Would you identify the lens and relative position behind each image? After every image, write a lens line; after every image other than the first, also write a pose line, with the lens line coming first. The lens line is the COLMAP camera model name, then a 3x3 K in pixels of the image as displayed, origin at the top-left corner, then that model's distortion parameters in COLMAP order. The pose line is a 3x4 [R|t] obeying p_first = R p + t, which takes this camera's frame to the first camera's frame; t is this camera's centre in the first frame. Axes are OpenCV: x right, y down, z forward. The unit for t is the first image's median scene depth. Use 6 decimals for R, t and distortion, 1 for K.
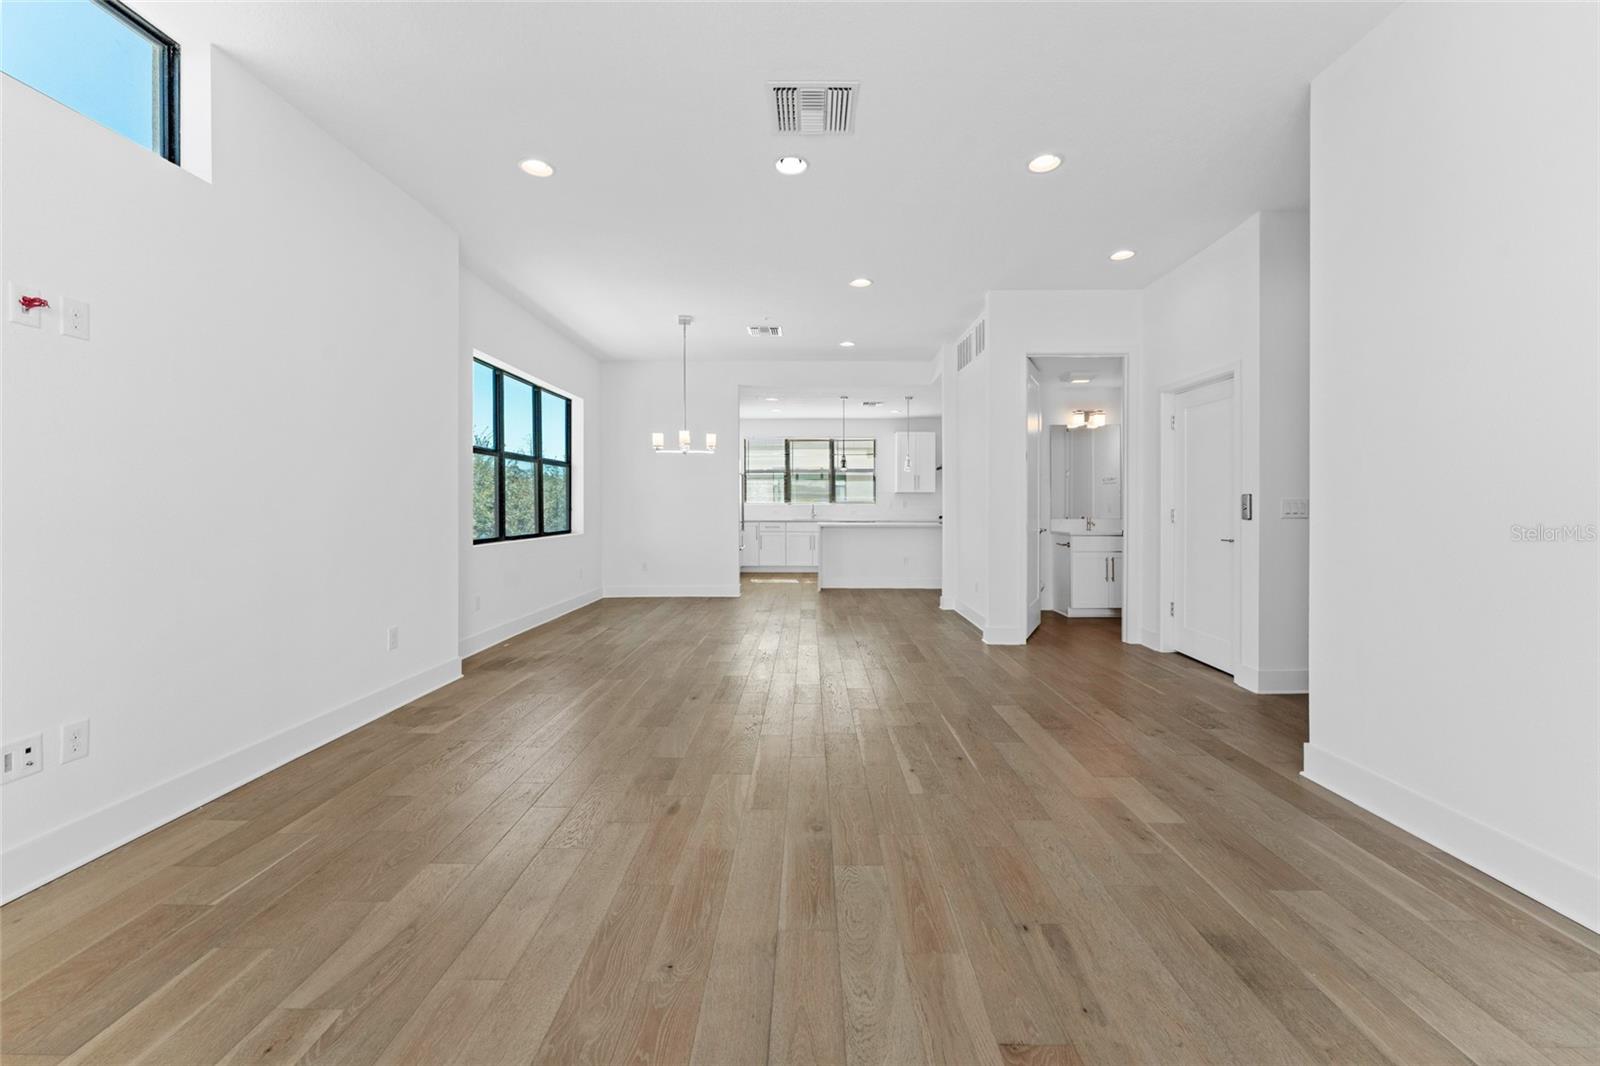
lens RADIAL K [[647.5, 0, 780.6], [0, 647.5, 513.0], [0, 0, 1]] dist [-0.001978, -0.000358]
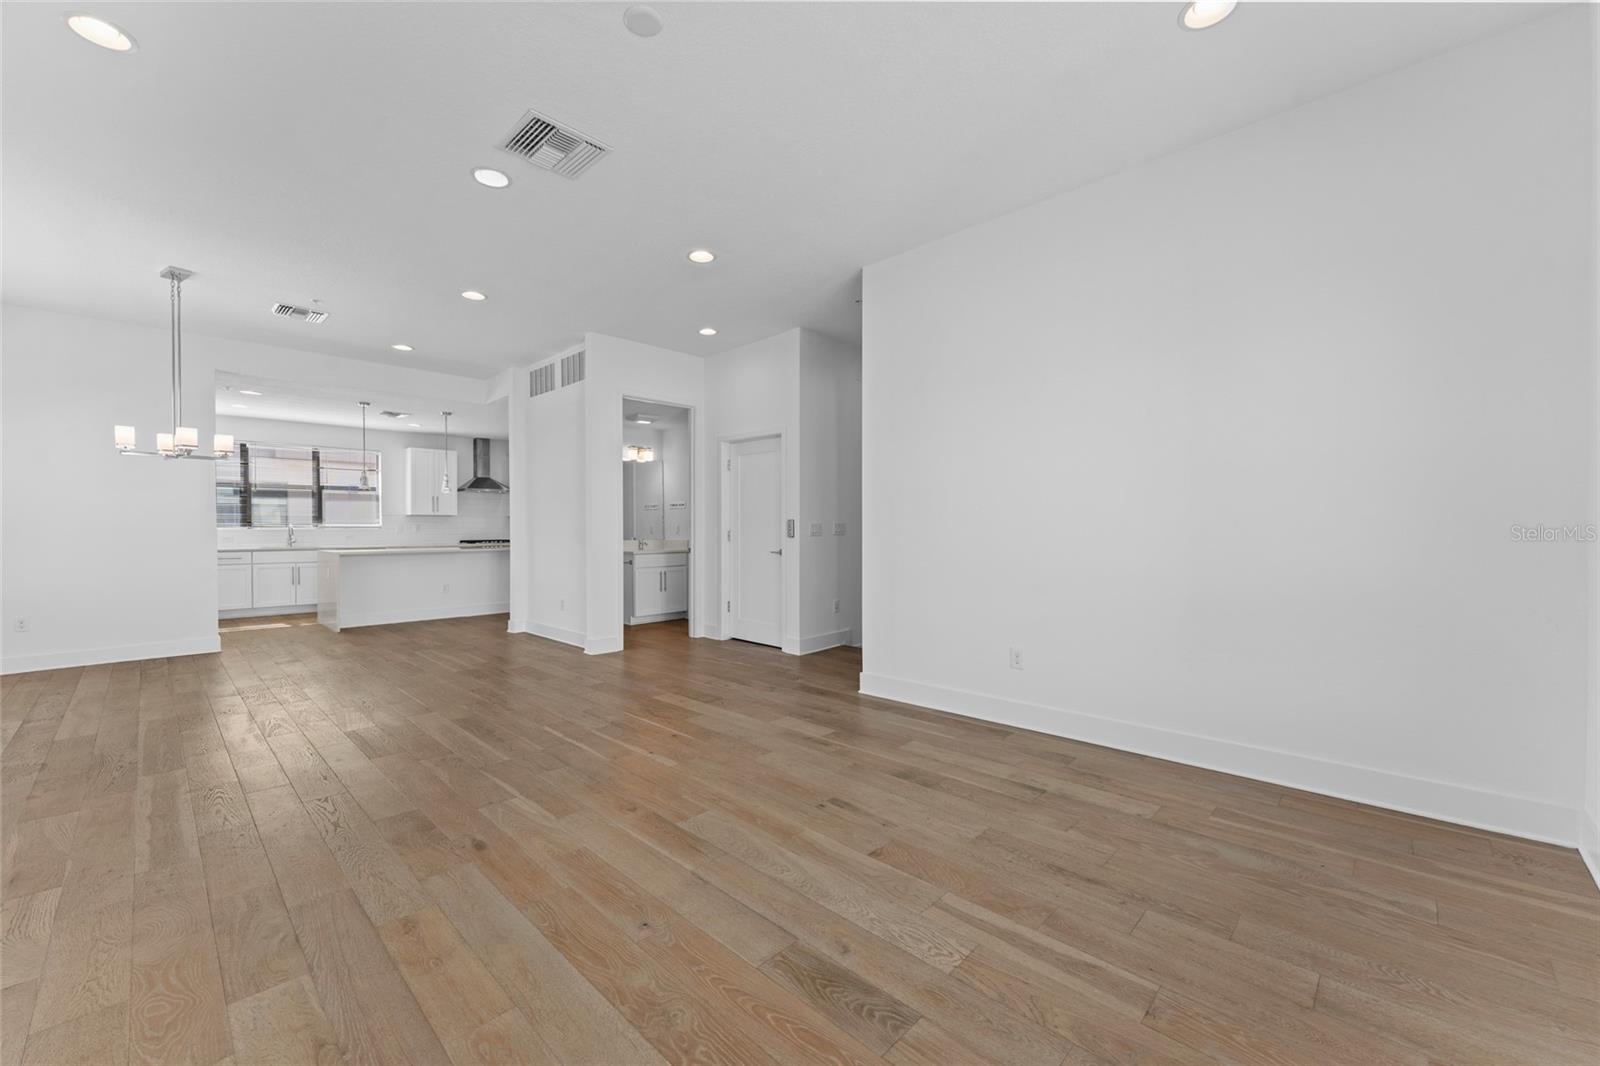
lens RADIAL K [[647.5, 0, 792.6], [0, 647.5, 538.3], [0, 0, 1]] dist [-0.001978, -0.000358]
pose [[0.682794, -0.012851, 0.730498, -0.267659], [0.012138, 0.999907, 0.006245, 0.003088], [-0.730511, 0.004603, 0.682886, 0.005990]]
